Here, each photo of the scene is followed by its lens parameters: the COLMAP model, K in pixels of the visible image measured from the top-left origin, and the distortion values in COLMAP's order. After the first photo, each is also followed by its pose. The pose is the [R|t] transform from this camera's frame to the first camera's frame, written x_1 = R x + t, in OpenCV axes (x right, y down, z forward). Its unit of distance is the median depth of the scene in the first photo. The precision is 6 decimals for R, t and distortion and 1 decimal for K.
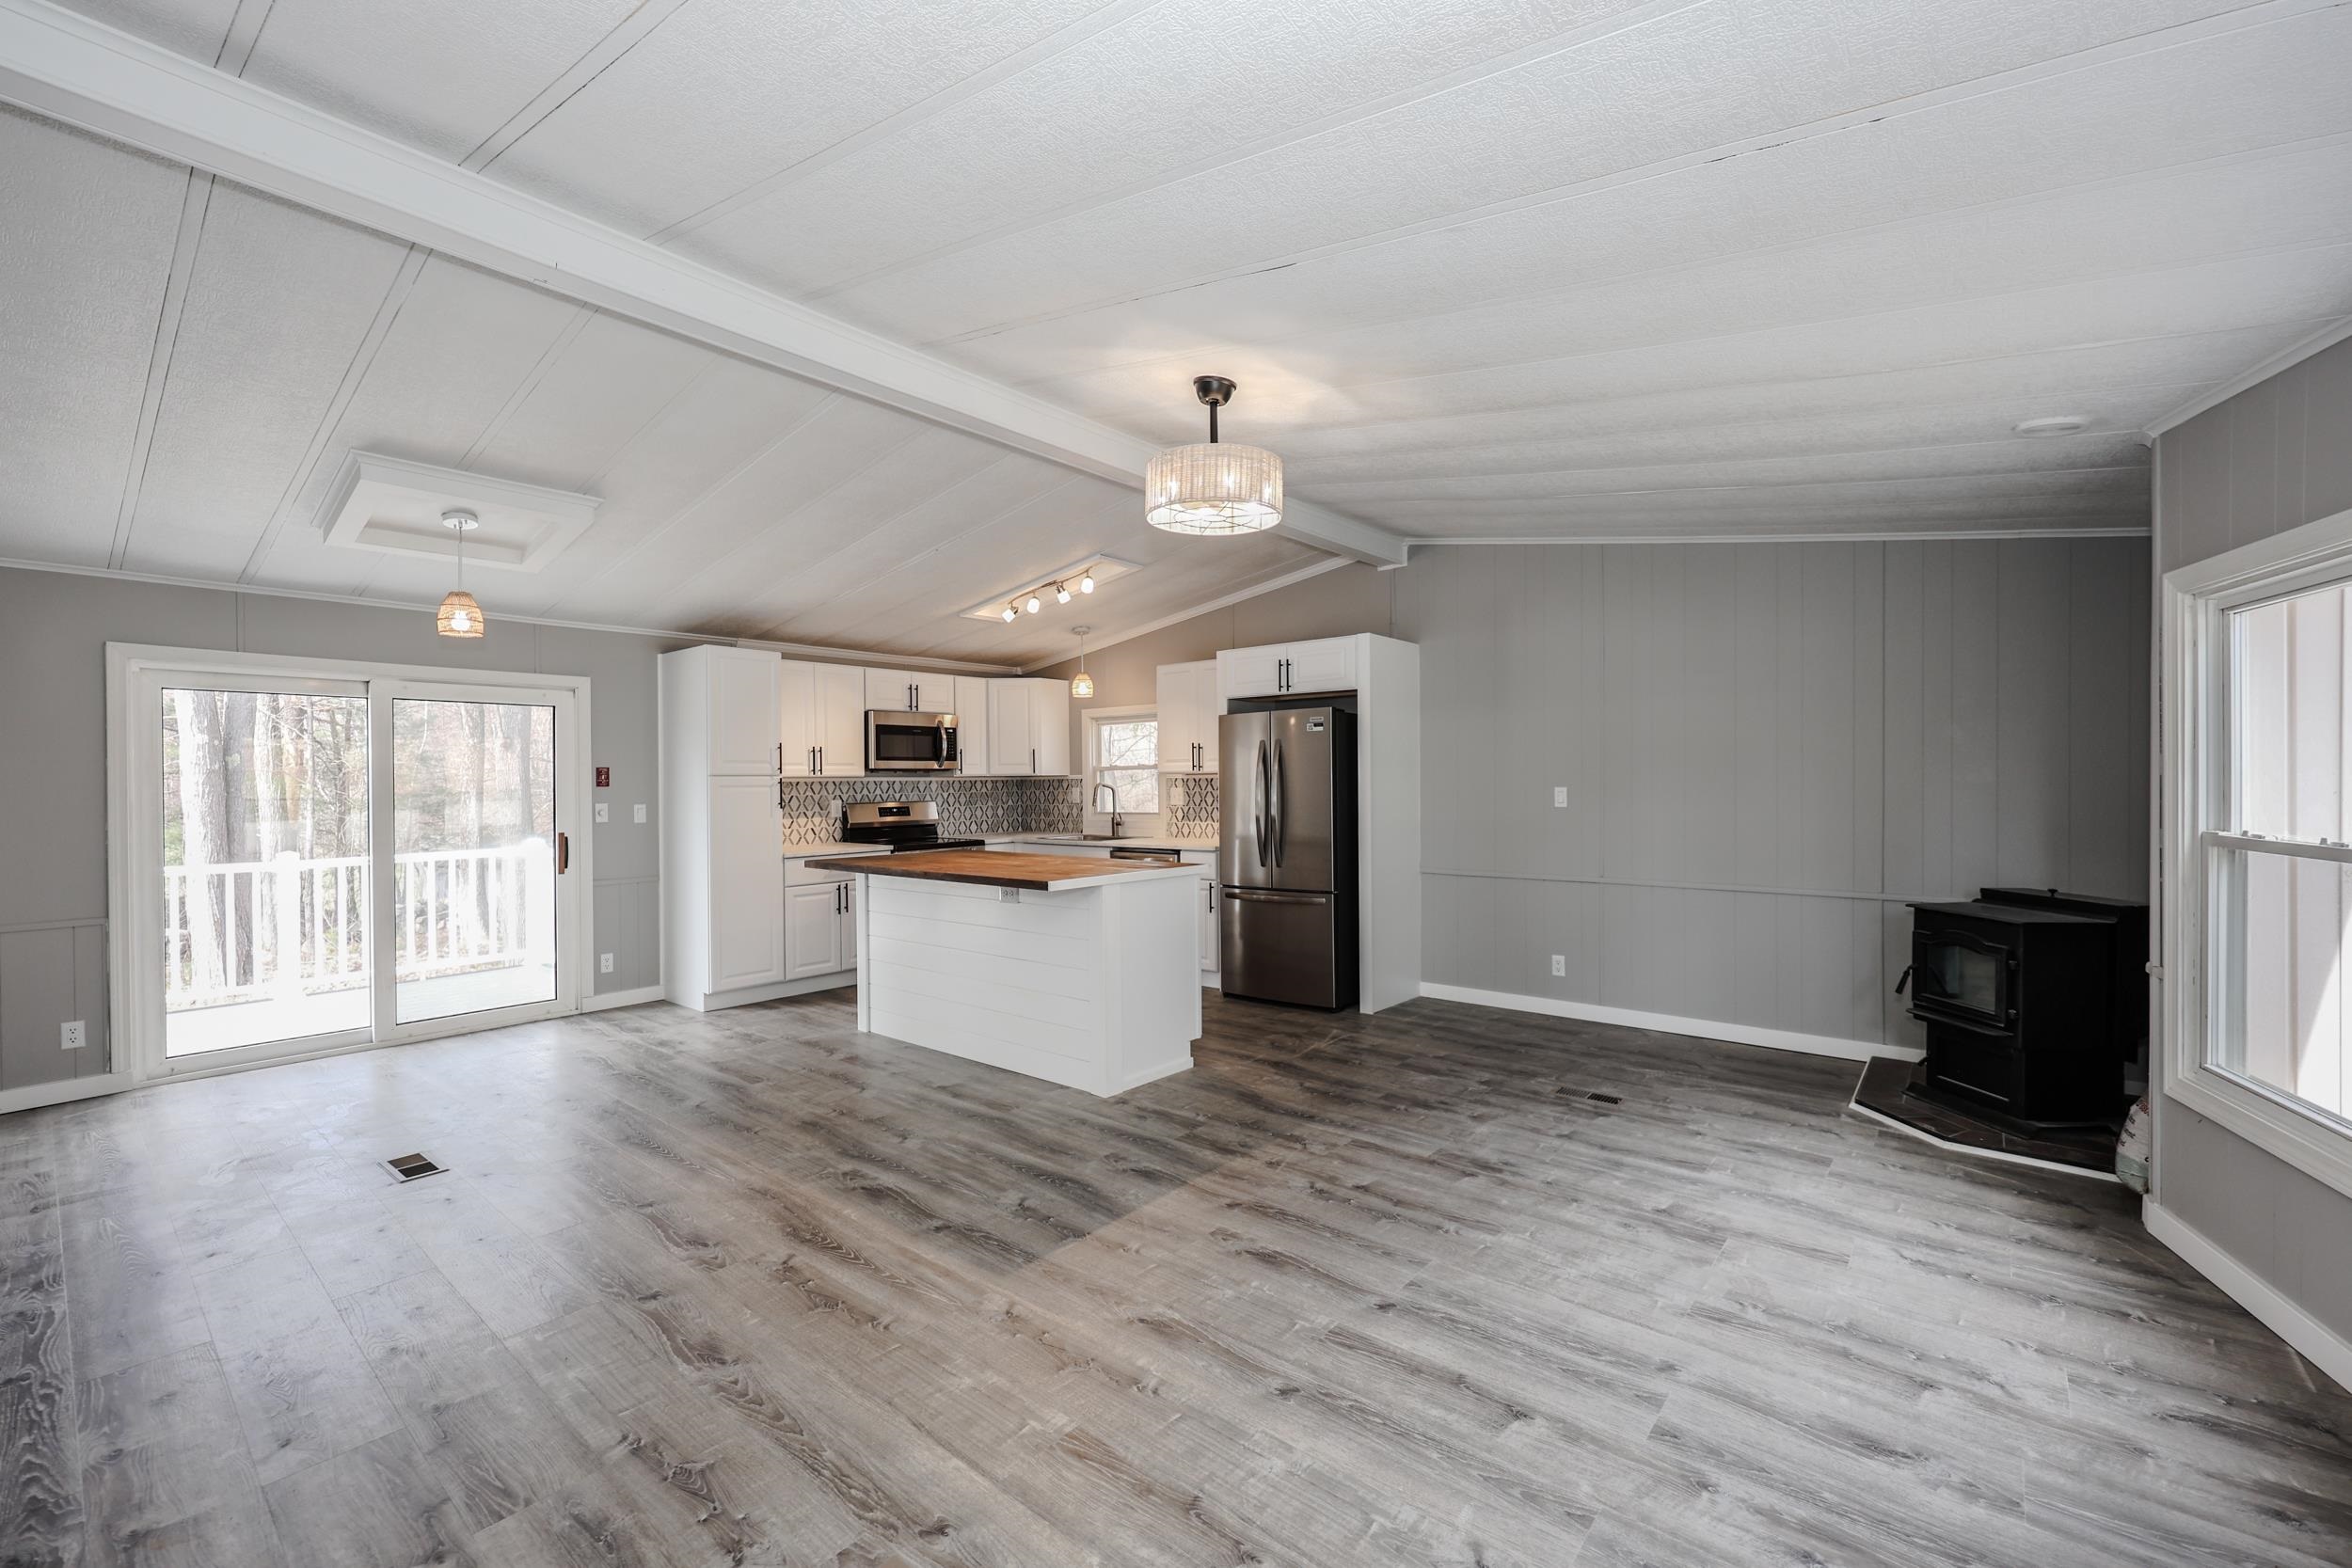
lens RADIAL K [[969.0, 0, 1182.9], [0, 969.0, 783.0], [0, 0, 1]] dist [0.002505, -0.001976]
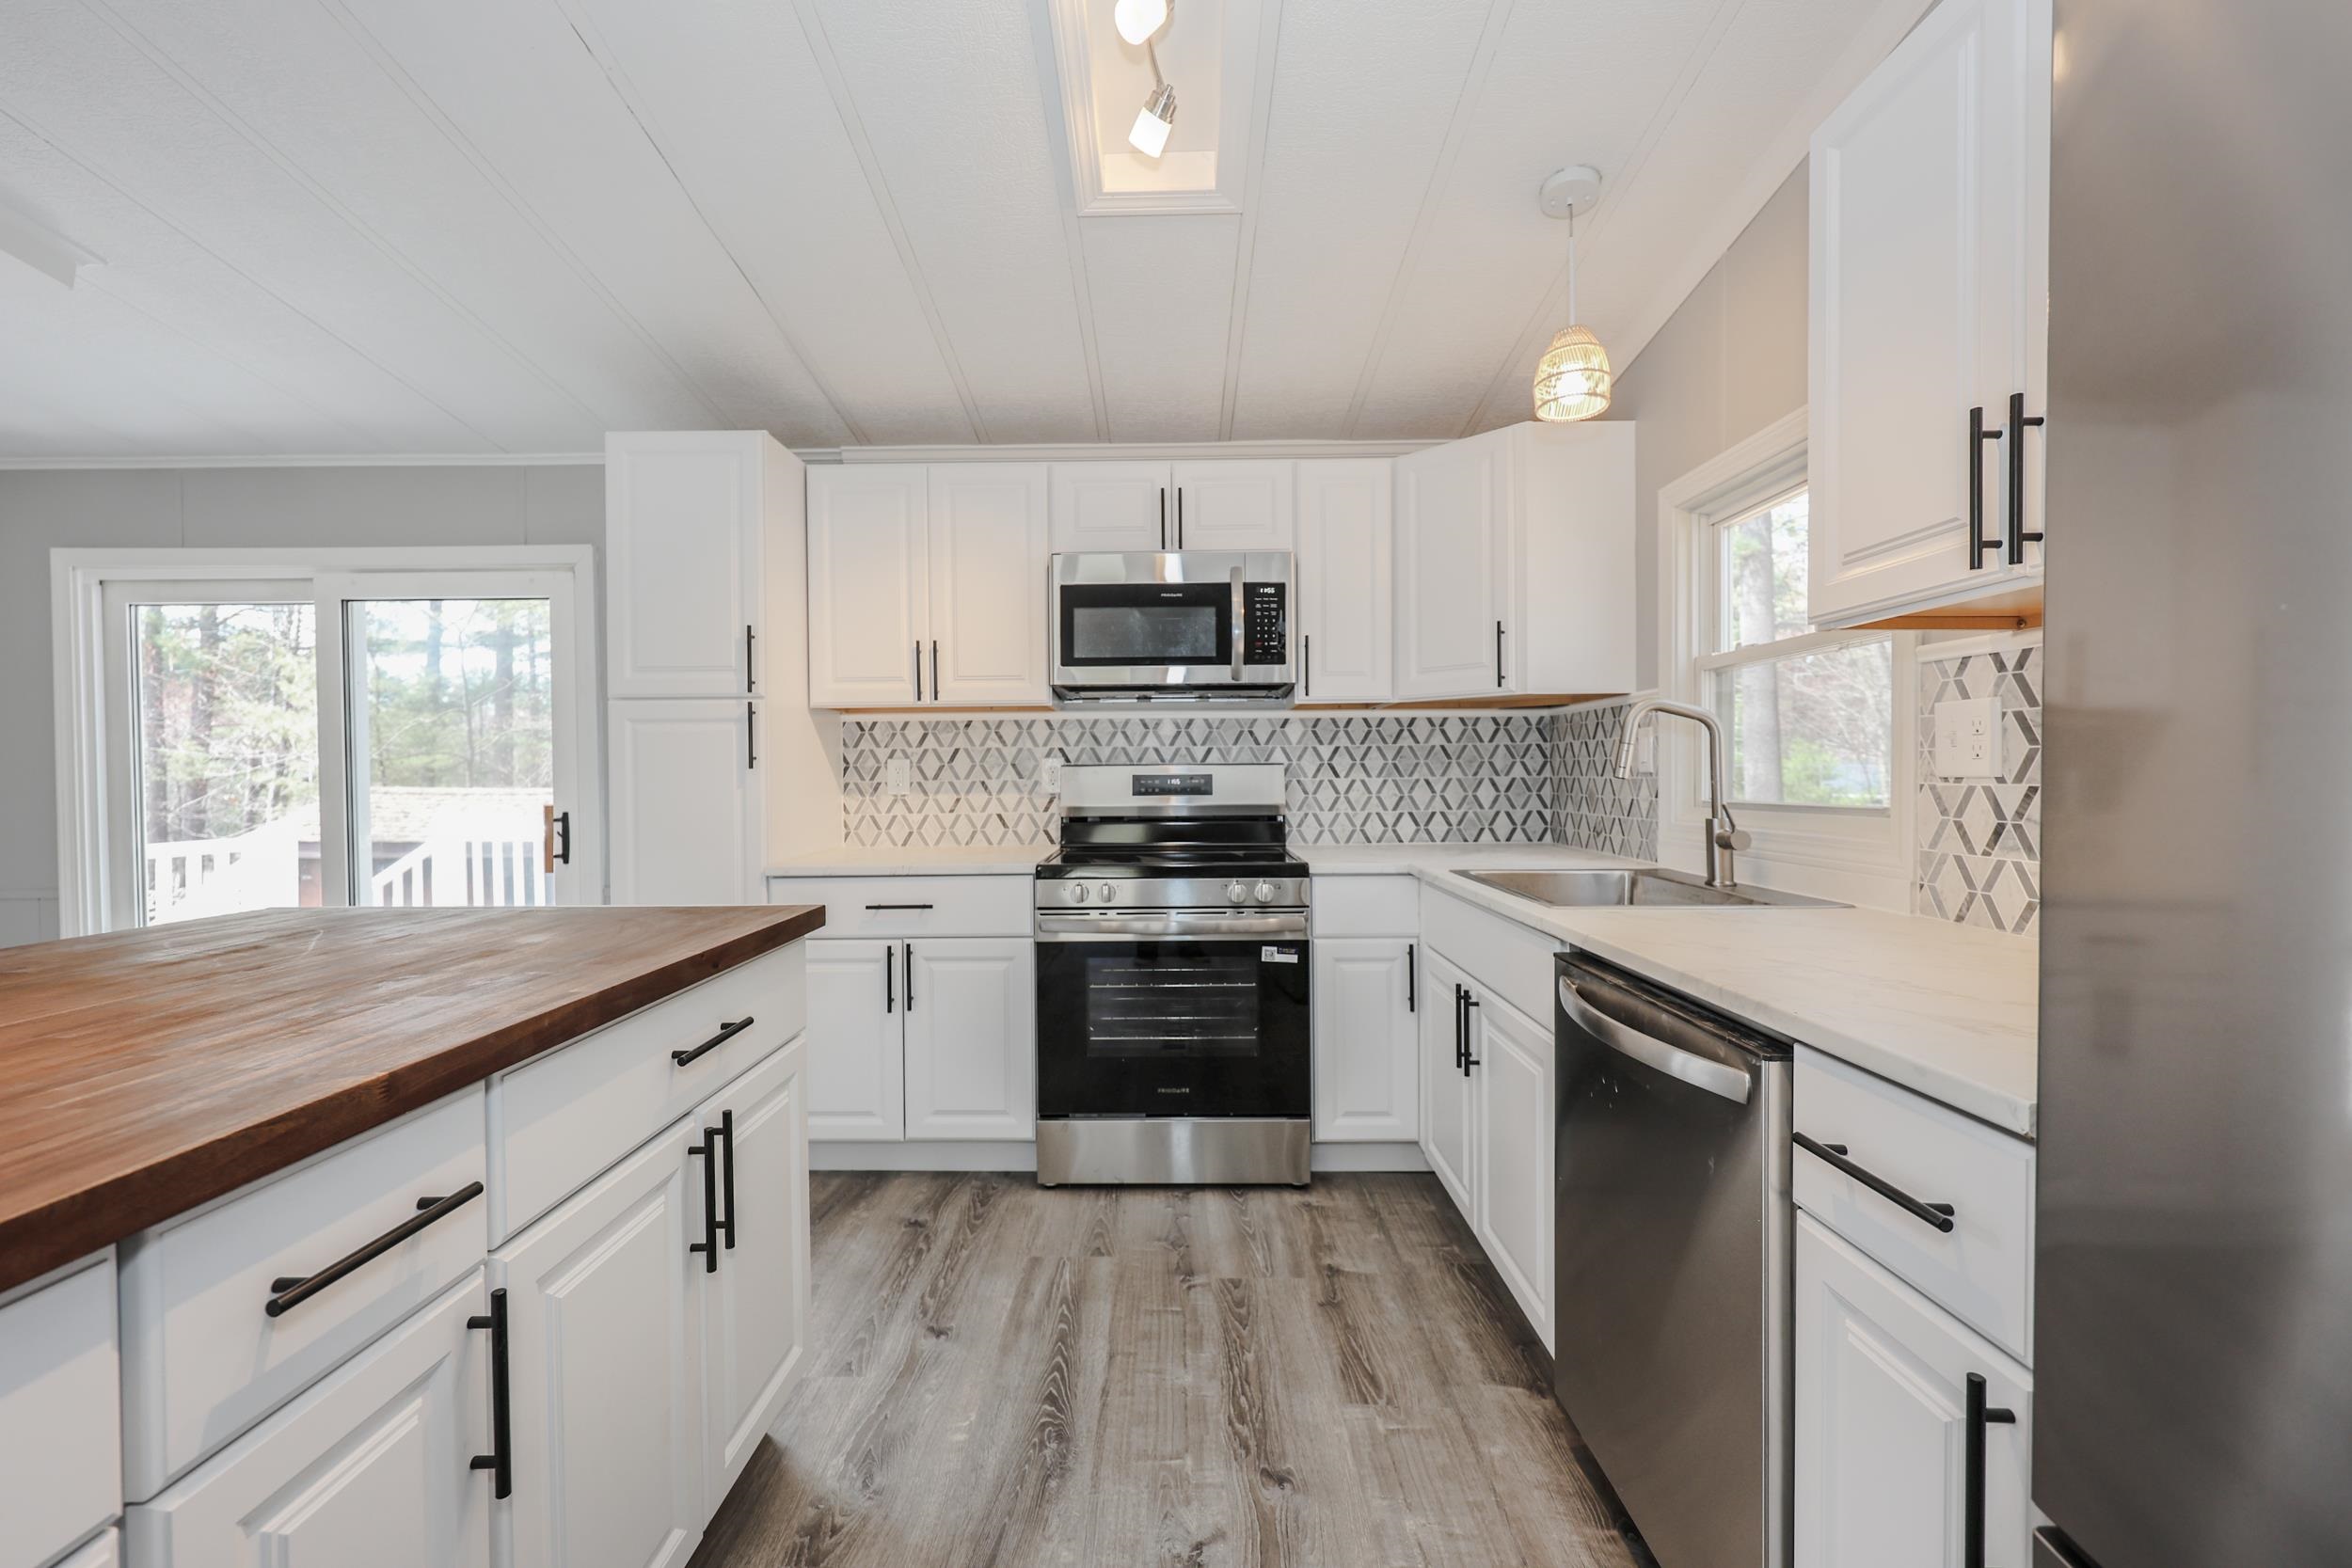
lens RADIAL K [[969.0, 0, 1161.8], [0, 969.0, 775.8], [0, 0, 1]] dist [0.002505, -0.001976]
pose [[0.621201, 0.009226, -0.783597, 0.057079], [0.000029, 0.999930, 0.011796, 0.021065], [0.783652, -0.007351, 0.621157, 0.765825]]
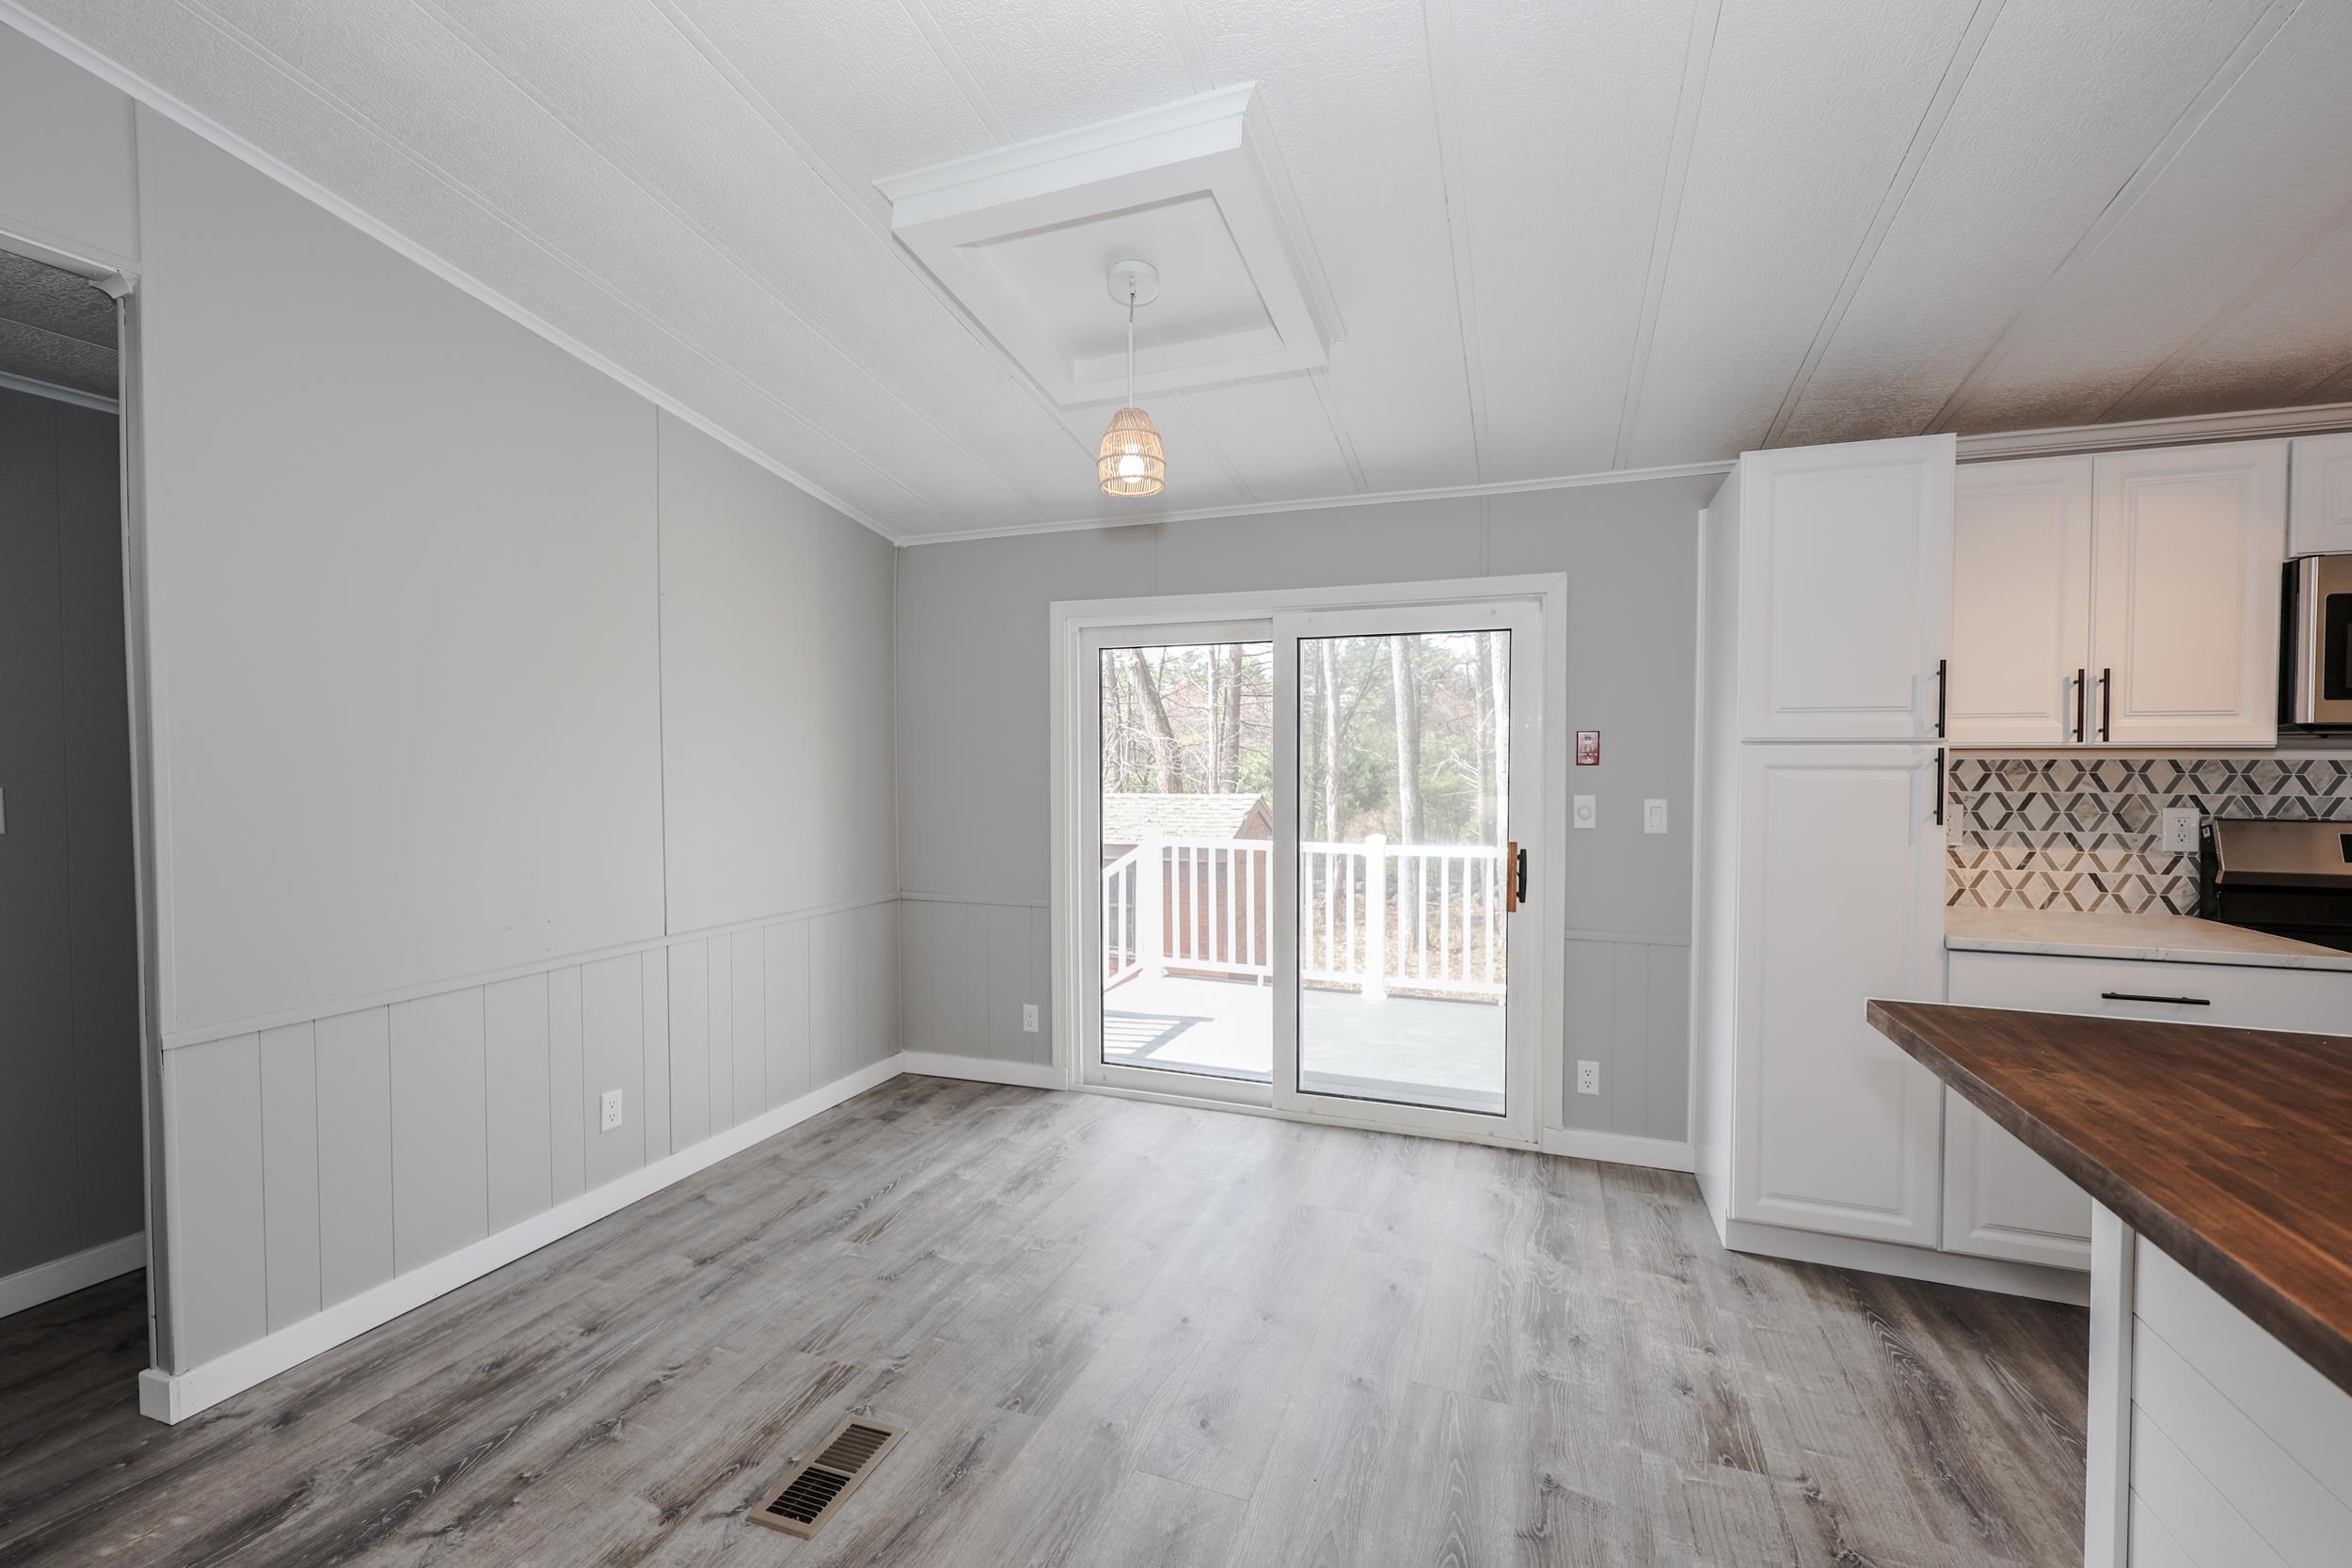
lens RADIAL K [[969.0, 0, 1161.7], [0, 969.0, 788.9], [0, 0, 1]] dist [0.002505, -0.001976]
pose [[0.326343, 0.026430, -0.944882, -0.127008], [-0.013477, 0.999638, 0.023306, 0.006271], [0.945155, 0.005129, 0.326581, 0.501851]]
